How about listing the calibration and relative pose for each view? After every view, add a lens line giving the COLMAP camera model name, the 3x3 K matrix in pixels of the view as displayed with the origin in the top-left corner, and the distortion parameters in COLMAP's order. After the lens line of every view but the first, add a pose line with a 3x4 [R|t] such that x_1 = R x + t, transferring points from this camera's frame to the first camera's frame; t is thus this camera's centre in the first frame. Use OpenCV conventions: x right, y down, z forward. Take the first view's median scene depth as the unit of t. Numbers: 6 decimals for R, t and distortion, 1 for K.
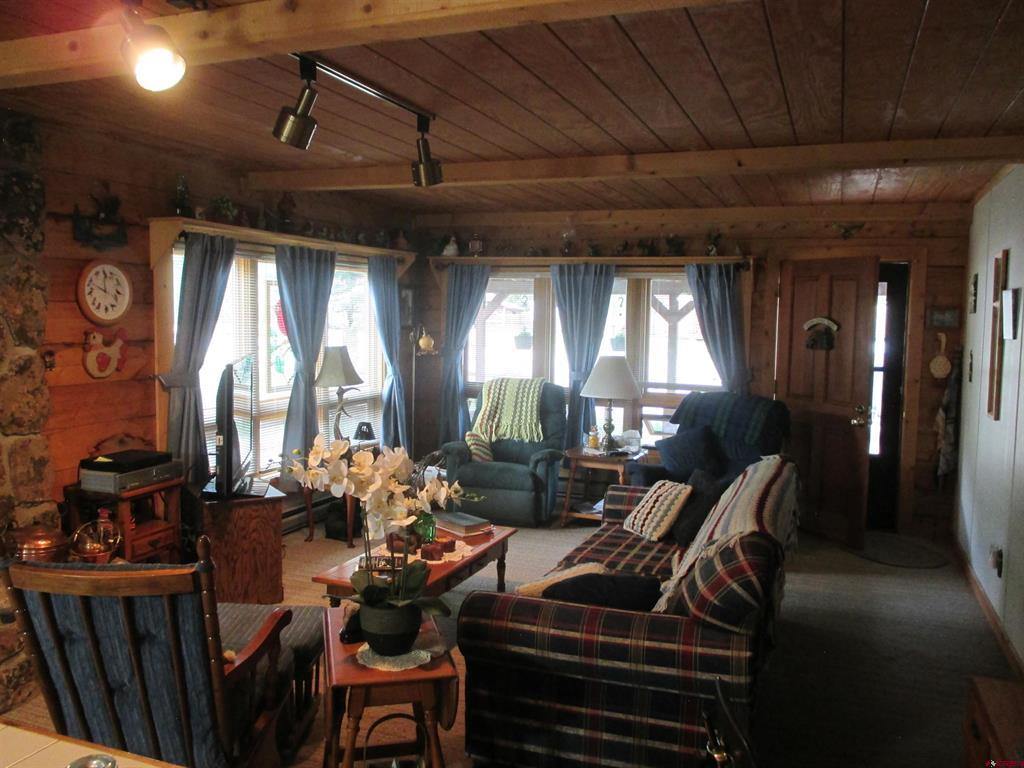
lens RADIAL K [[858.1, 0, 512.5], [0, 858.1, 388.0], [0, 0, 1]] dist [-0.019497, -0.000587]
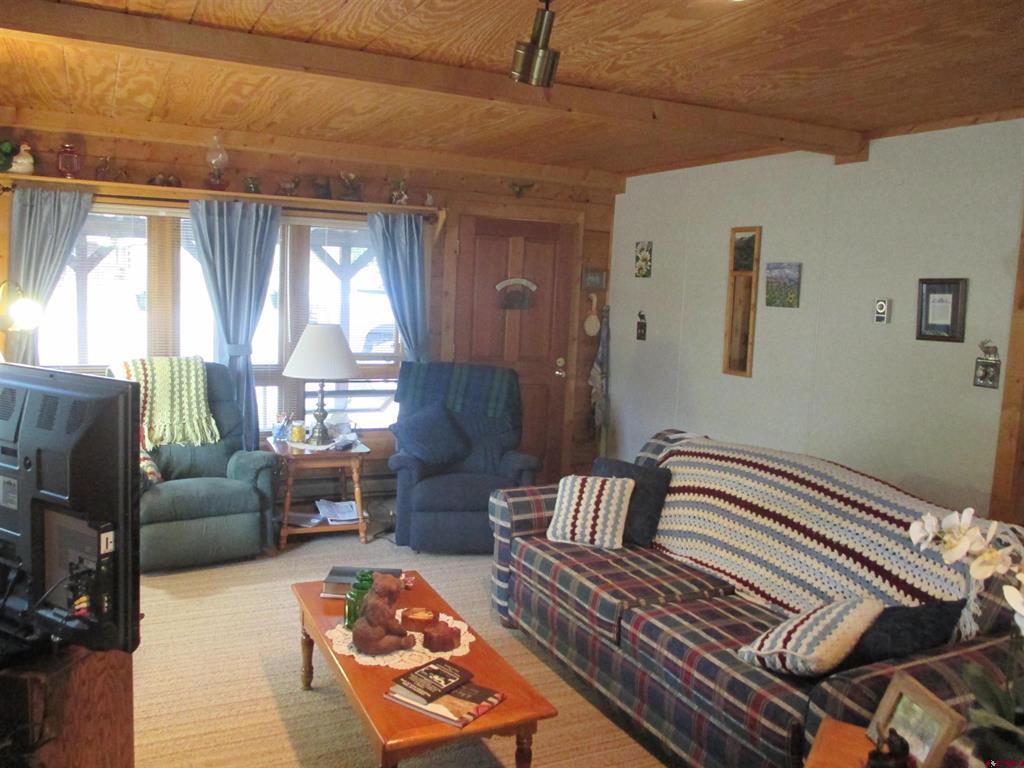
lens RADIAL K [[858.1, 0, 514.4], [0, 858.1, 373.8], [0, 0, 1]] dist [-0.019497, -0.000587]
pose [[0.676287, -0.073464, 0.732965, -0.337934], [0.035387, 0.997106, 0.067288, -0.037513], [-0.735787, -0.019569, 0.676930, 0.321885]]
